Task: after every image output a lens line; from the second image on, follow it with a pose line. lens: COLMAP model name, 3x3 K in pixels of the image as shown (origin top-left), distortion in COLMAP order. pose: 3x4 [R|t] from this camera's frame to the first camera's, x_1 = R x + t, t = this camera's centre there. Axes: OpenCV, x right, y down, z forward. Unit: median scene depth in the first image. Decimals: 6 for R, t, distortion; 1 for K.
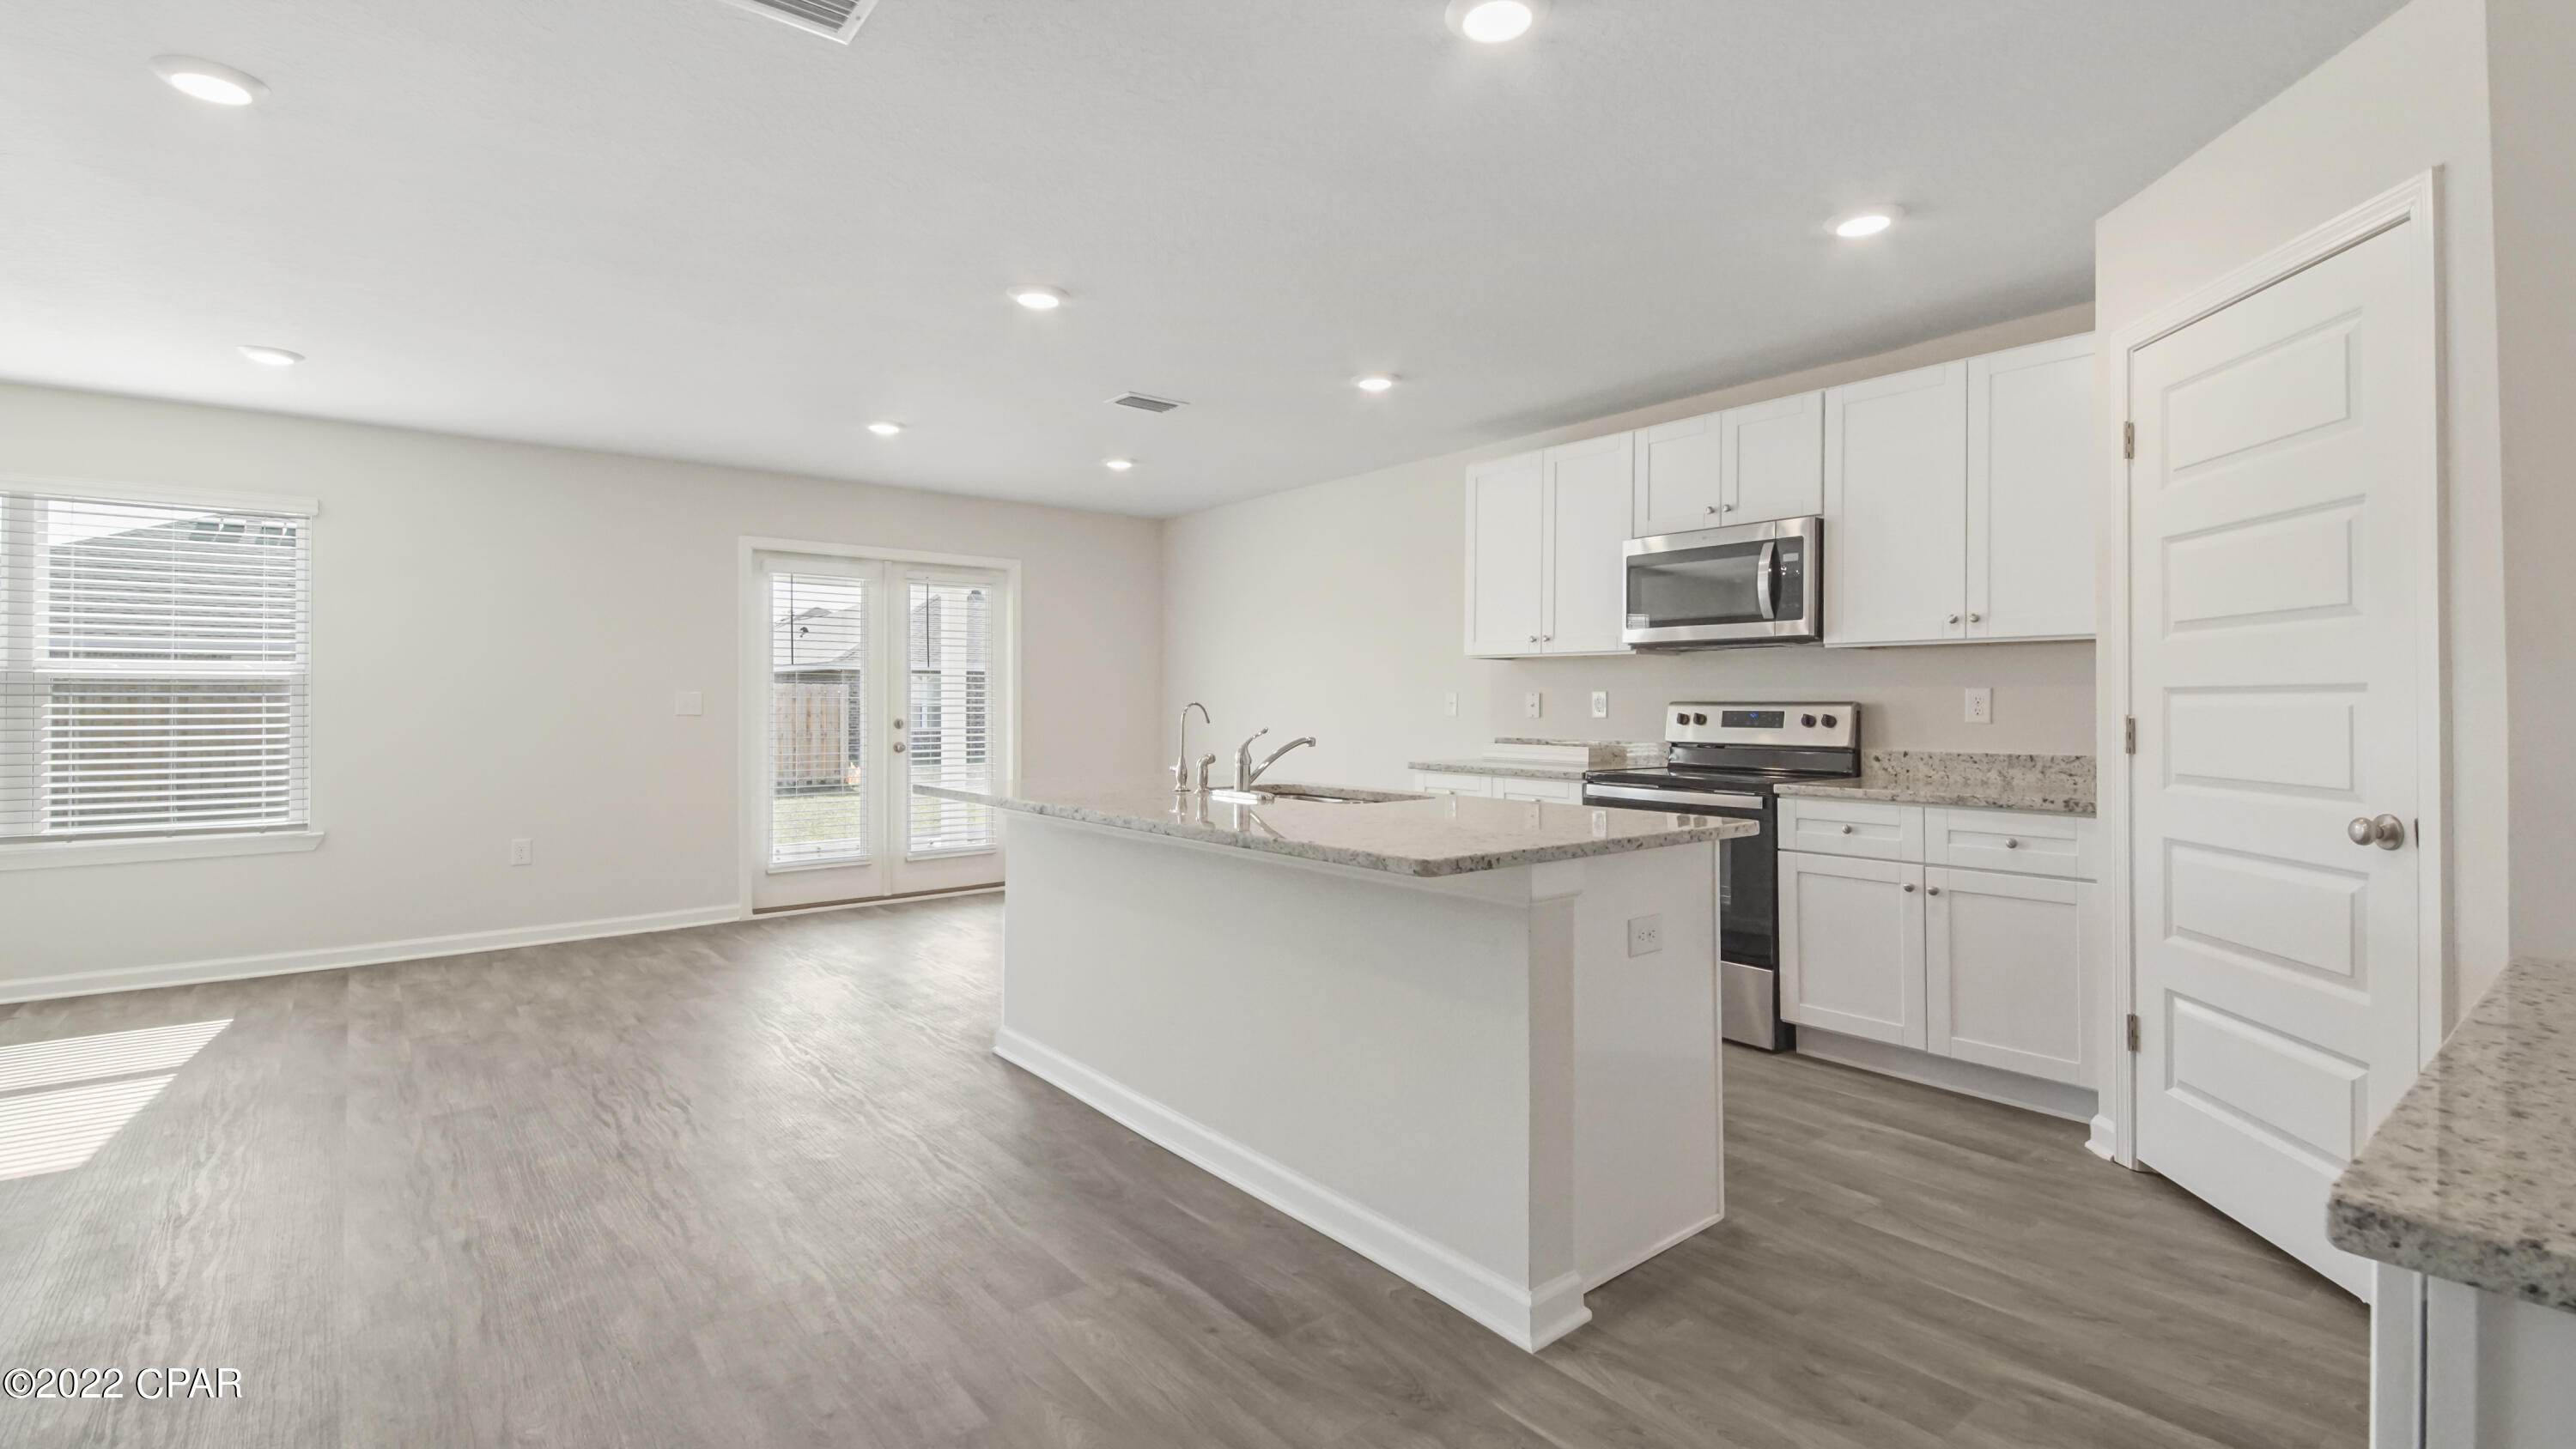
lens RADIAL K [[1120.7, 0, 1287.1], [0, 1120.7, 714.6], [0, 0, 1]] dist [0.023706, -0.025398]
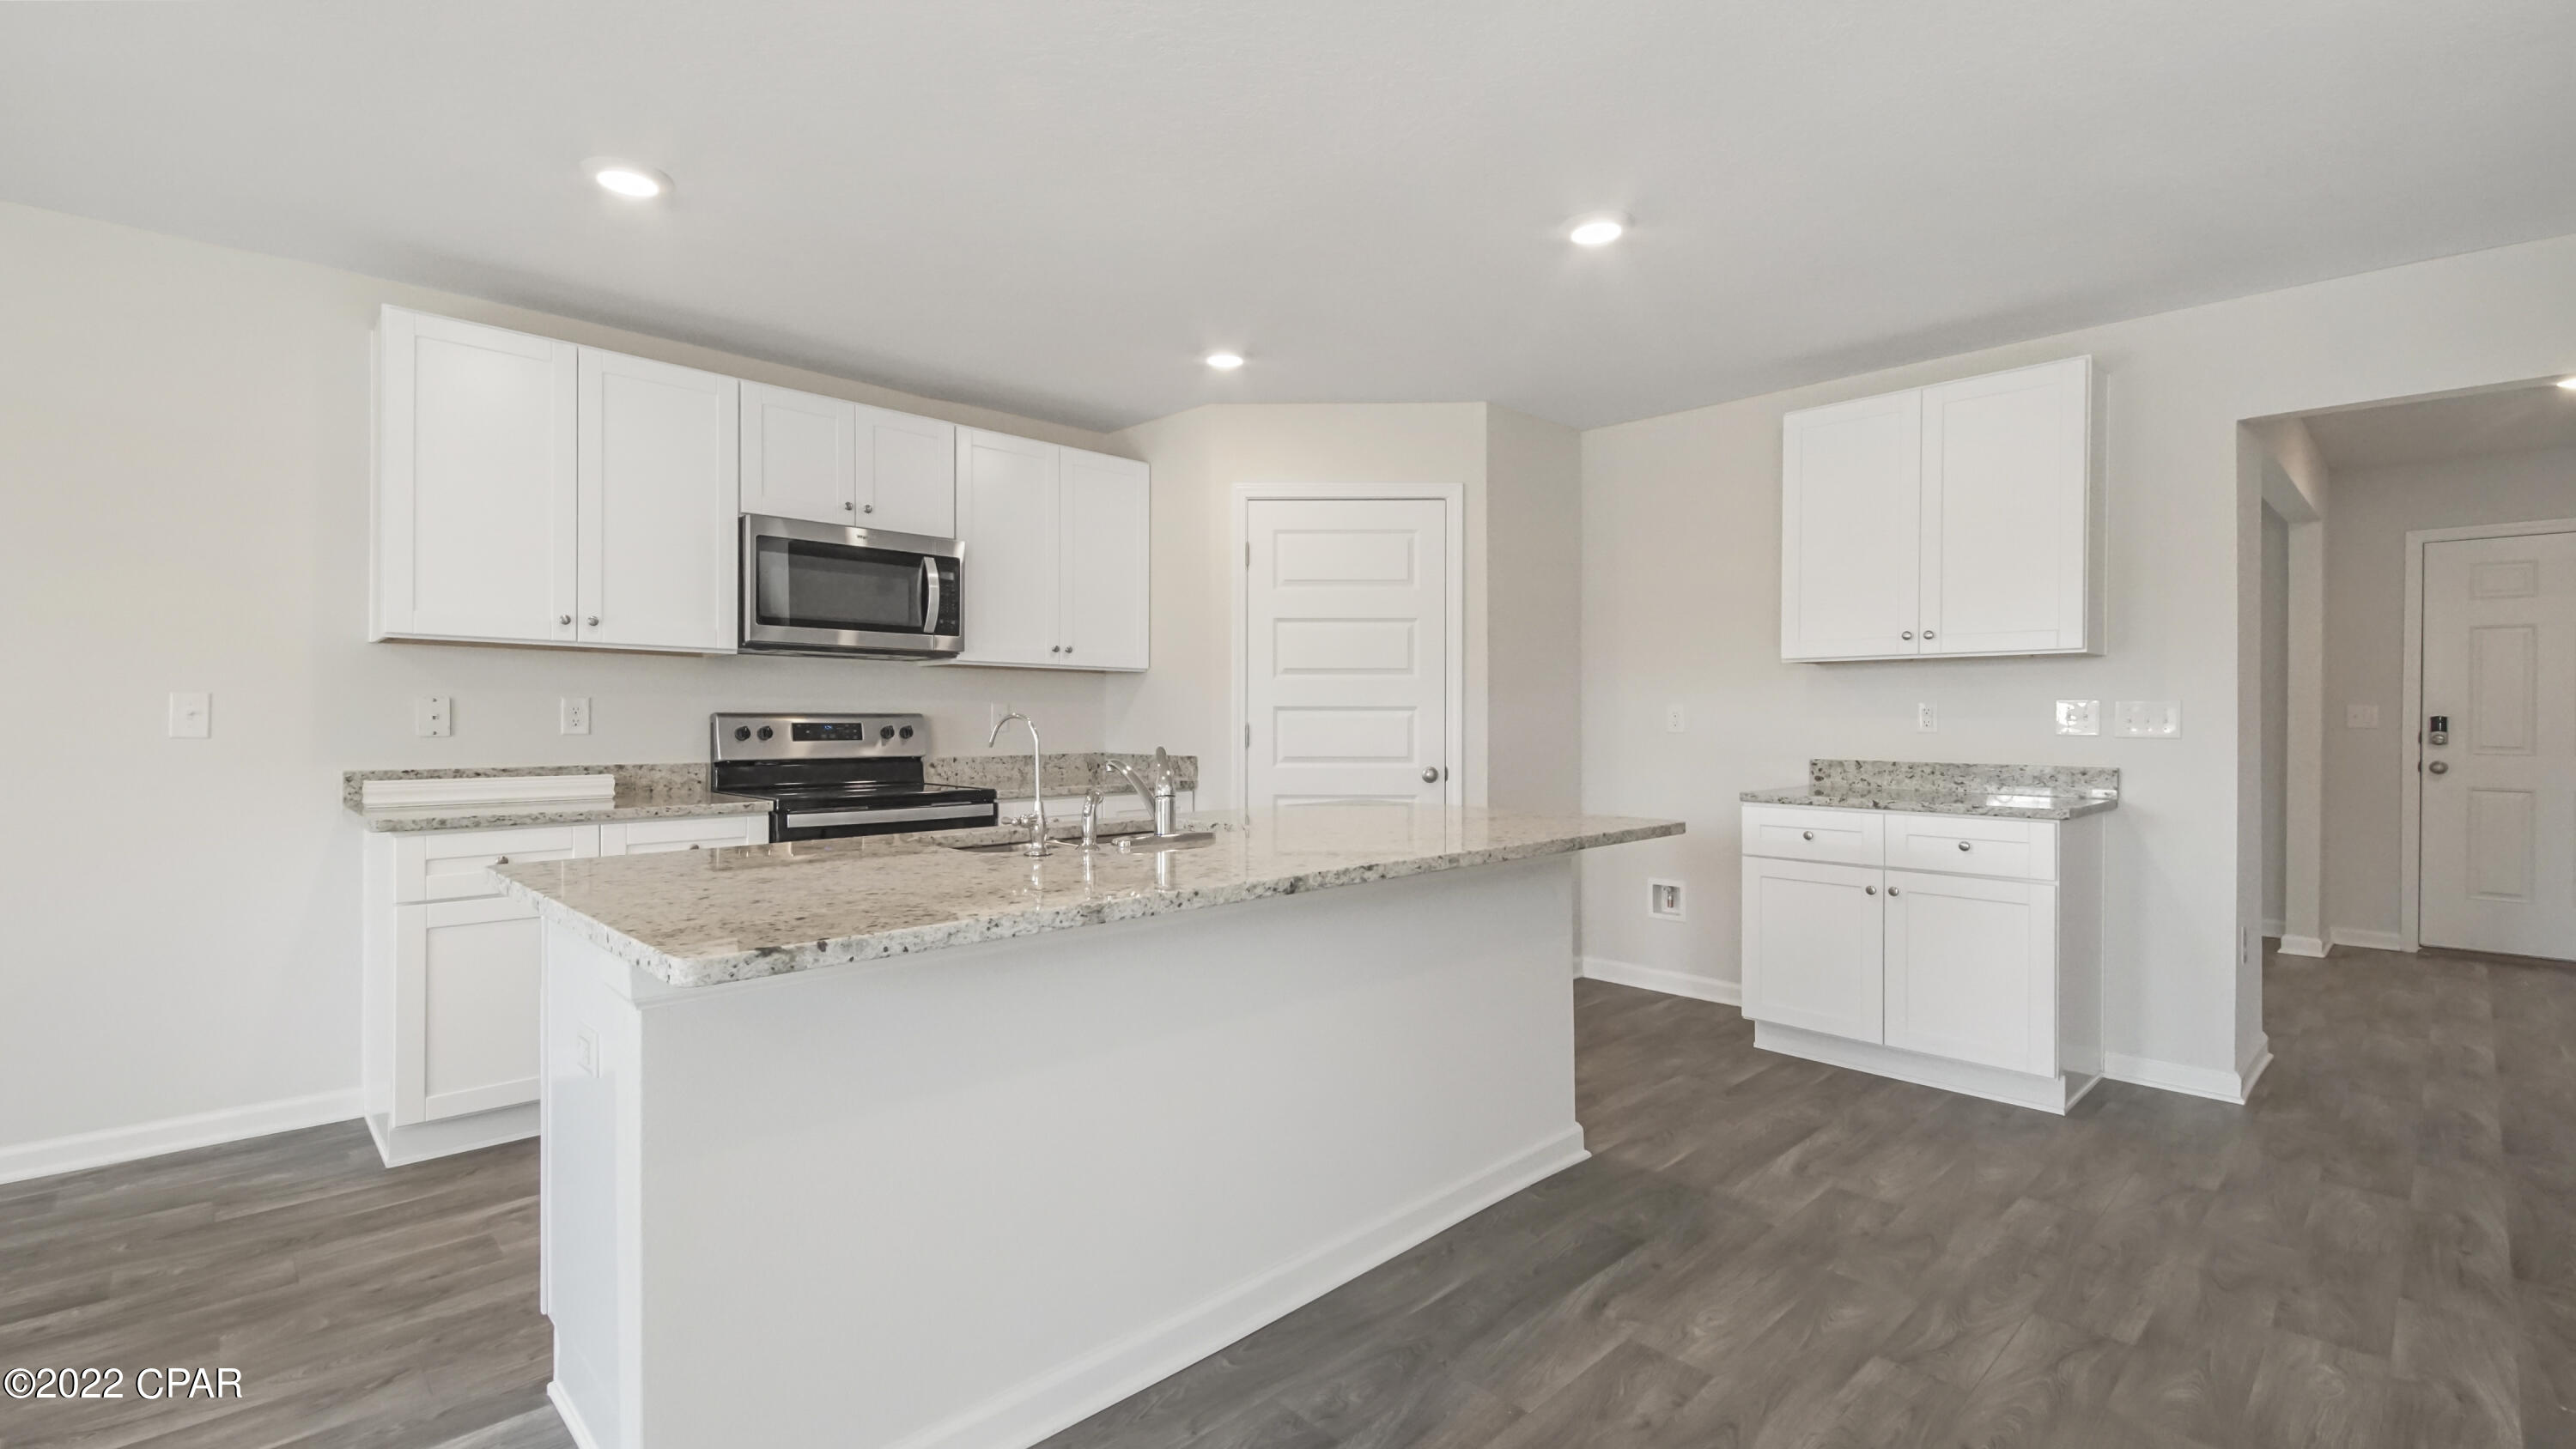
lens RADIAL K [[1115.1, 0, 1281.7], [0, 1115.1, 722.5], [0, 0, 1]] dist [0.042245, -0.025007]
pose [[-0.083464, -0.006746, 0.996488, -0.584261], [0.007646, 0.999943, 0.007409, -0.008133], [-0.996481, 0.008238, -0.083408, 0.732752]]
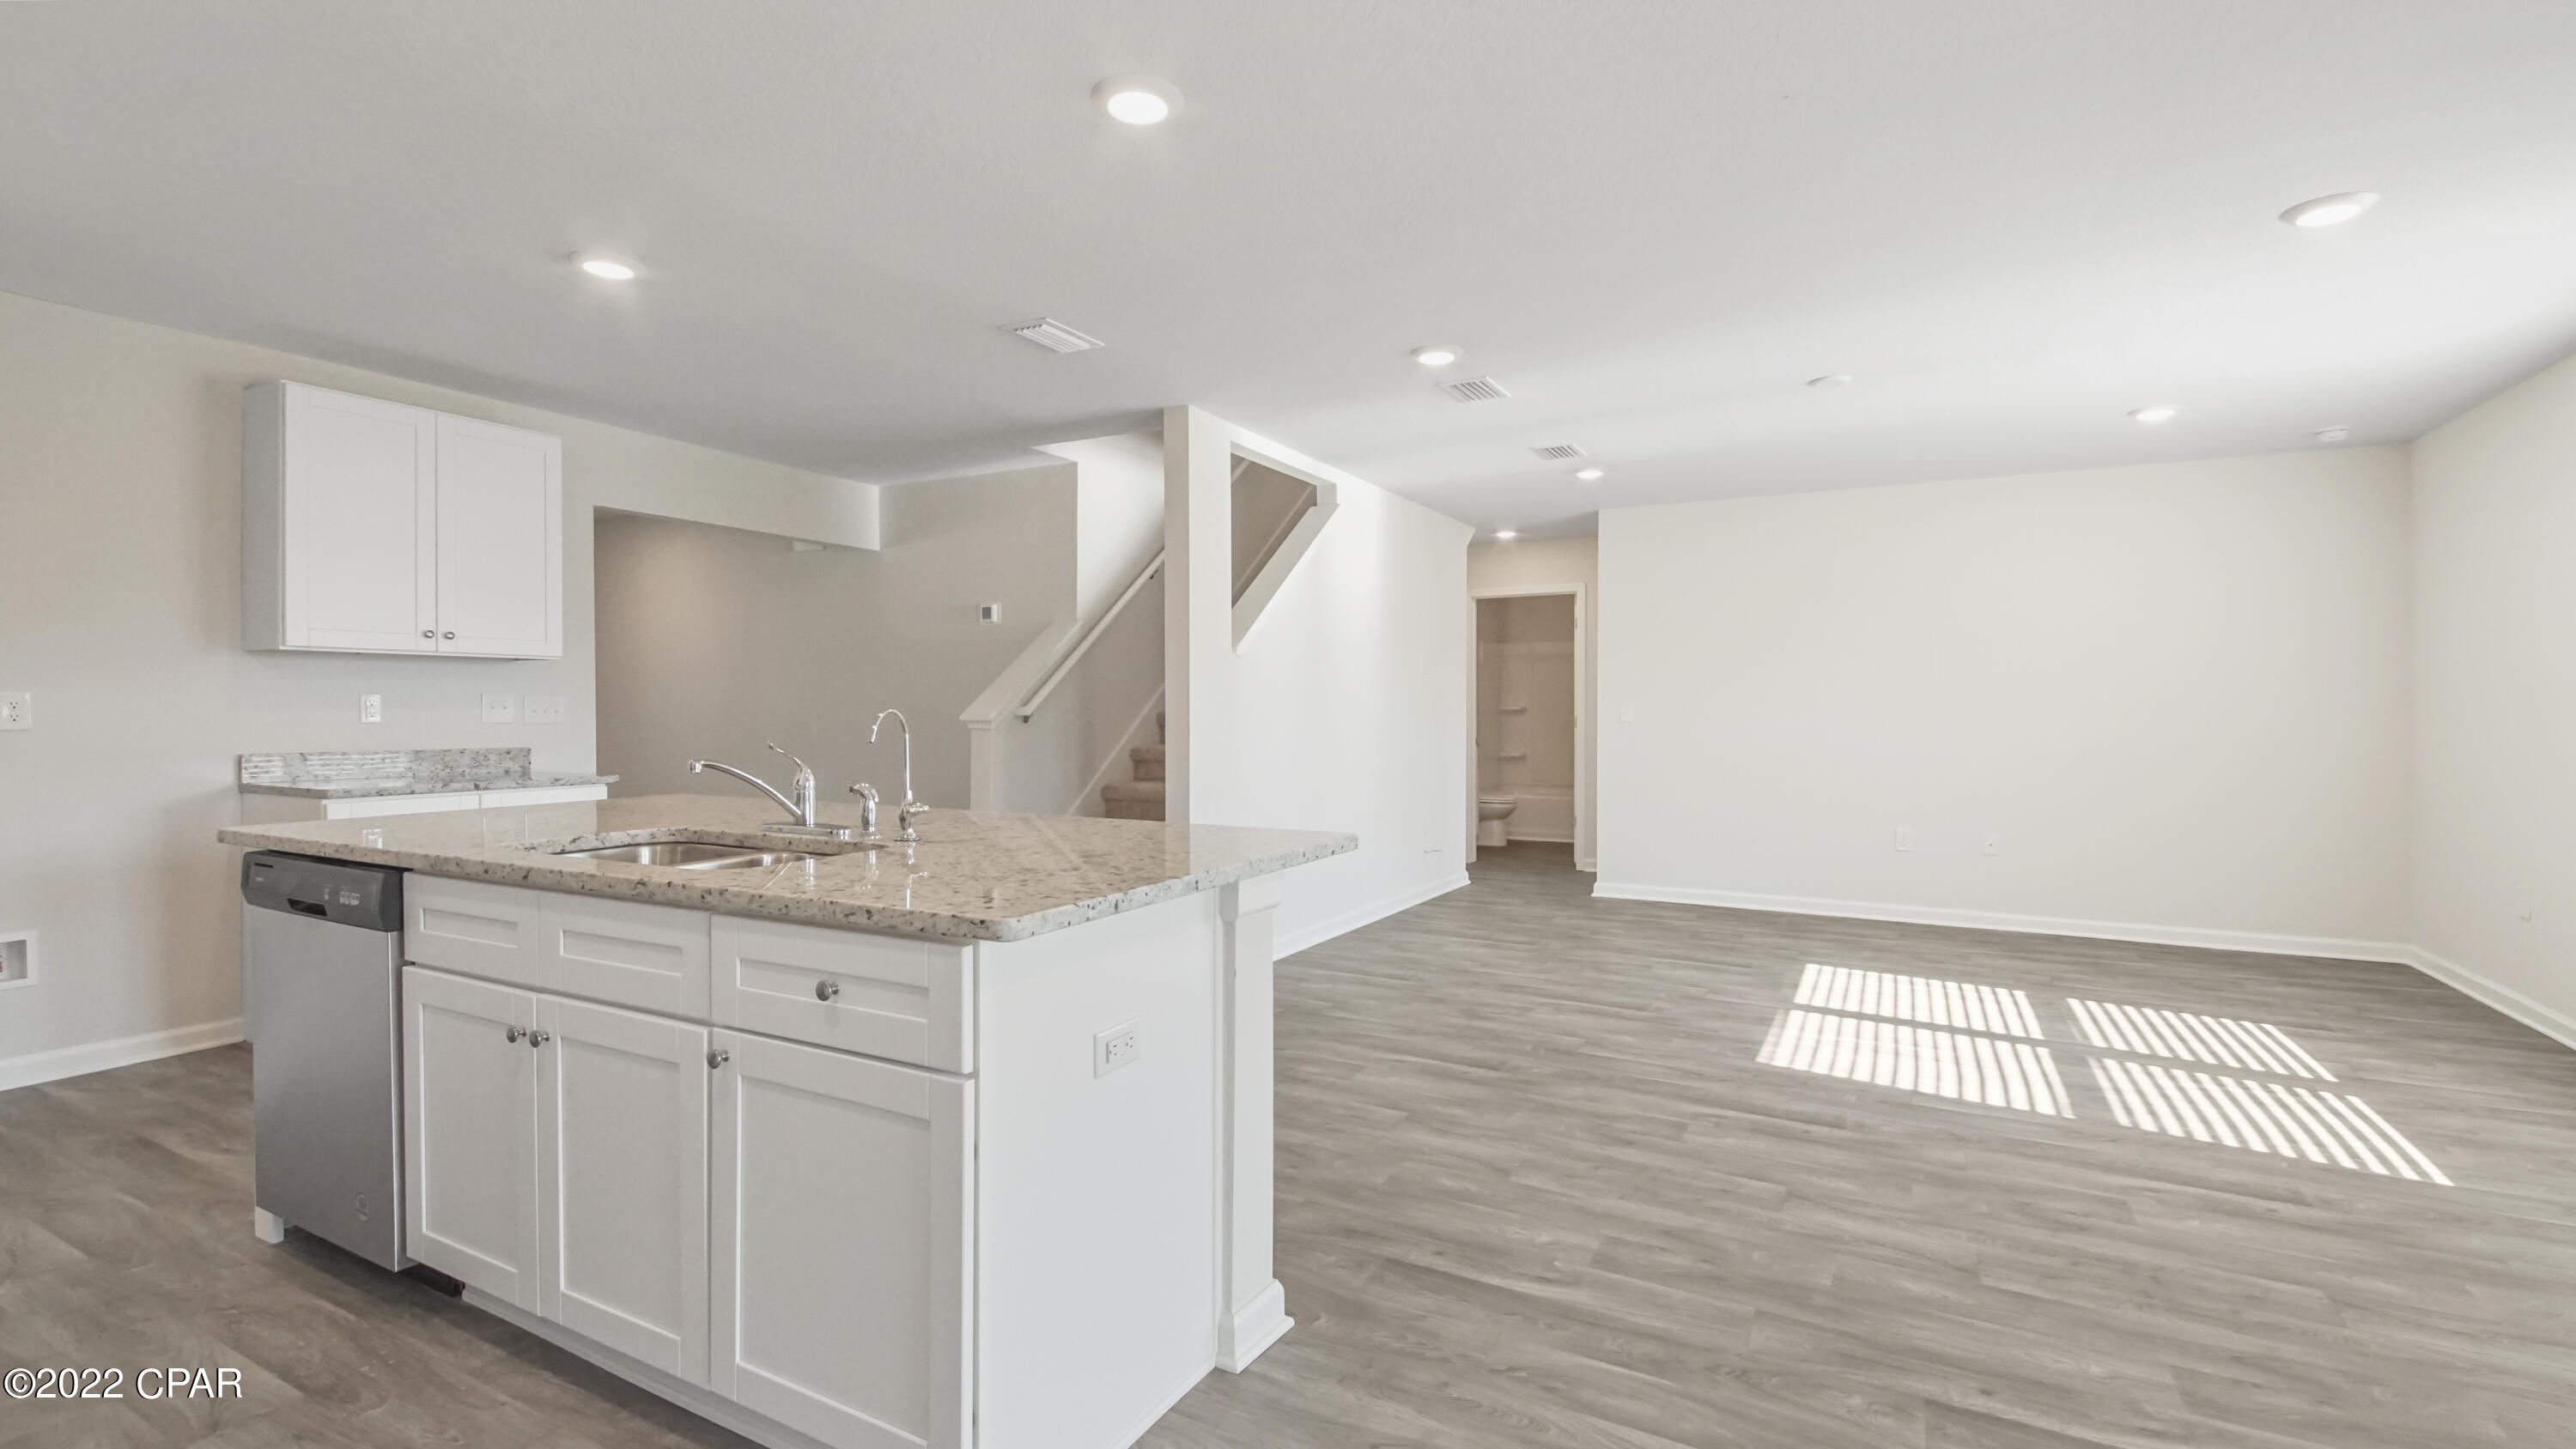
lens RADIAL K [[1115.1, 0, 1281.7], [0, 1115.1, 722.5], [0, 0, 1]] dist [0.042245, -0.025007]
pose [[-0.927648, 0.003617, -0.373438, -0.045119], [-0.004685, 0.999762, 0.021321, -0.014740], [0.373426, 0.021528, -0.927410, 1.367825]]
